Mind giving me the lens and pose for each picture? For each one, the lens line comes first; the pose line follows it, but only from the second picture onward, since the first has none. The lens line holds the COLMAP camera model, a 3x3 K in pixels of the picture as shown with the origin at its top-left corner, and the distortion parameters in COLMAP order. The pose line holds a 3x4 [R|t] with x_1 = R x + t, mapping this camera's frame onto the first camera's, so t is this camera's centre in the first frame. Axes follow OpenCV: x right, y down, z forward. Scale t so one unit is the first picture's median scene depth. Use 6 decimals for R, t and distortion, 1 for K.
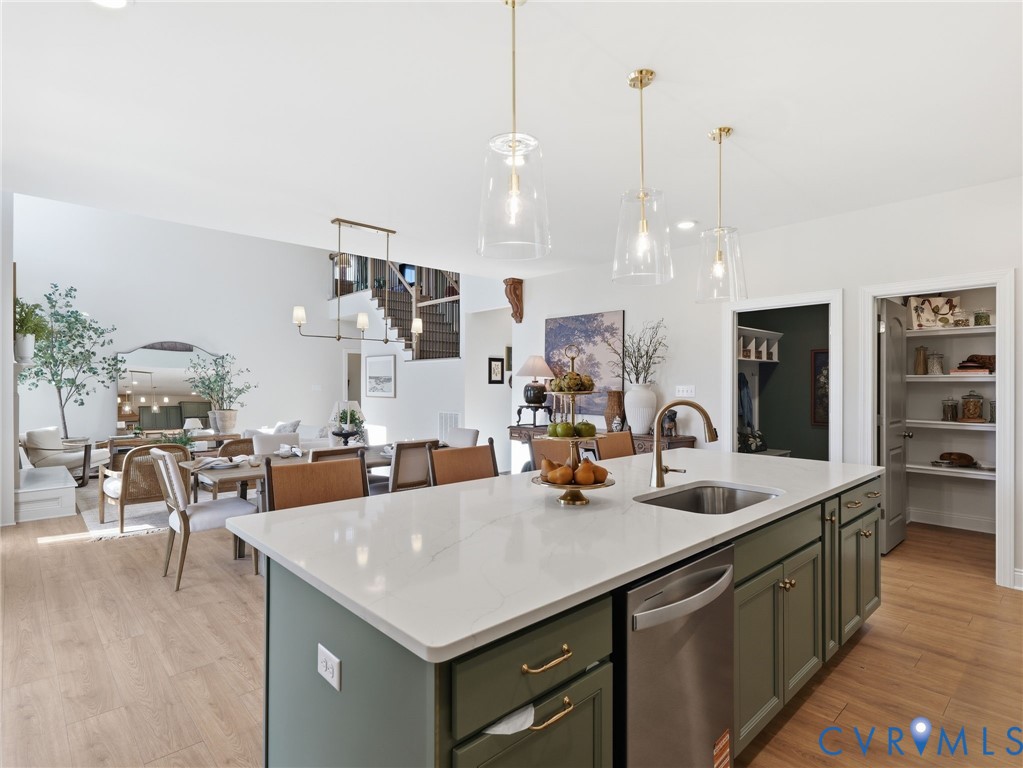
lens RADIAL K [[544.3, 0, 508.8], [0, 544.3, 384.2], [0, 0, 1]] dist [-0.002751, -0.000784]
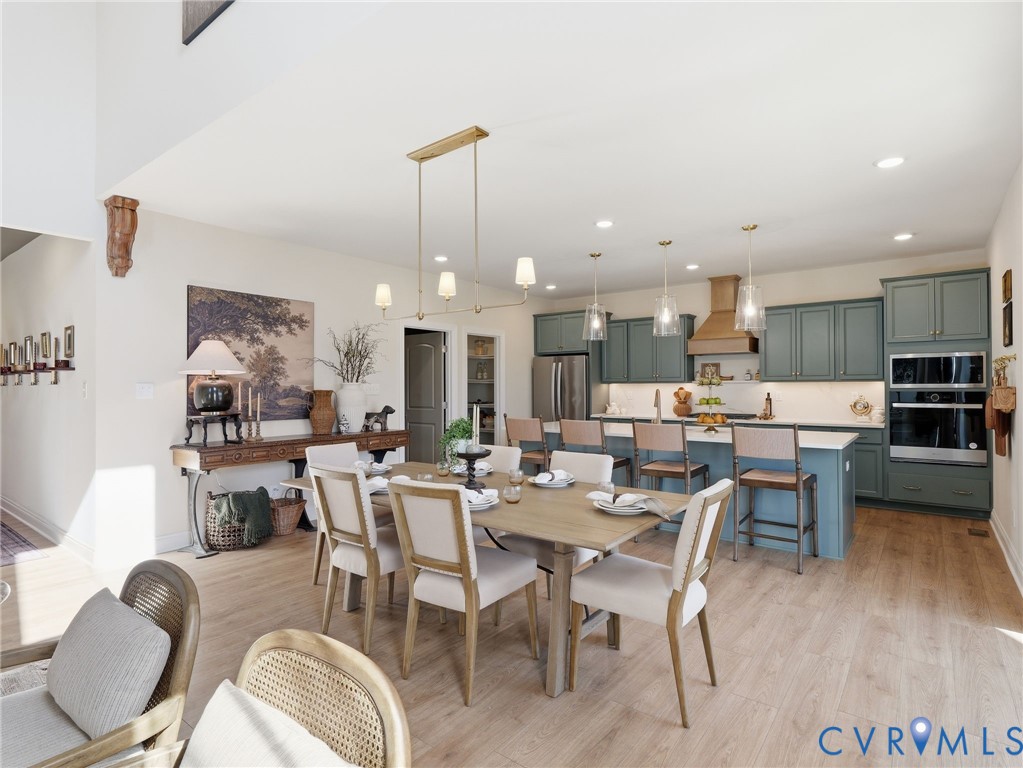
lens RADIAL K [[544.3, 0, 507.6], [0, 544.3, 383.1], [0, 0, 1]] dist [-0.002751, -0.000784]
pose [[-0.168669, 0.007704, 0.985643, -0.731718], [0.003671, 0.999967, -0.007188, 0.007472], [-0.985666, 0.002405, -0.168691, 0.810668]]
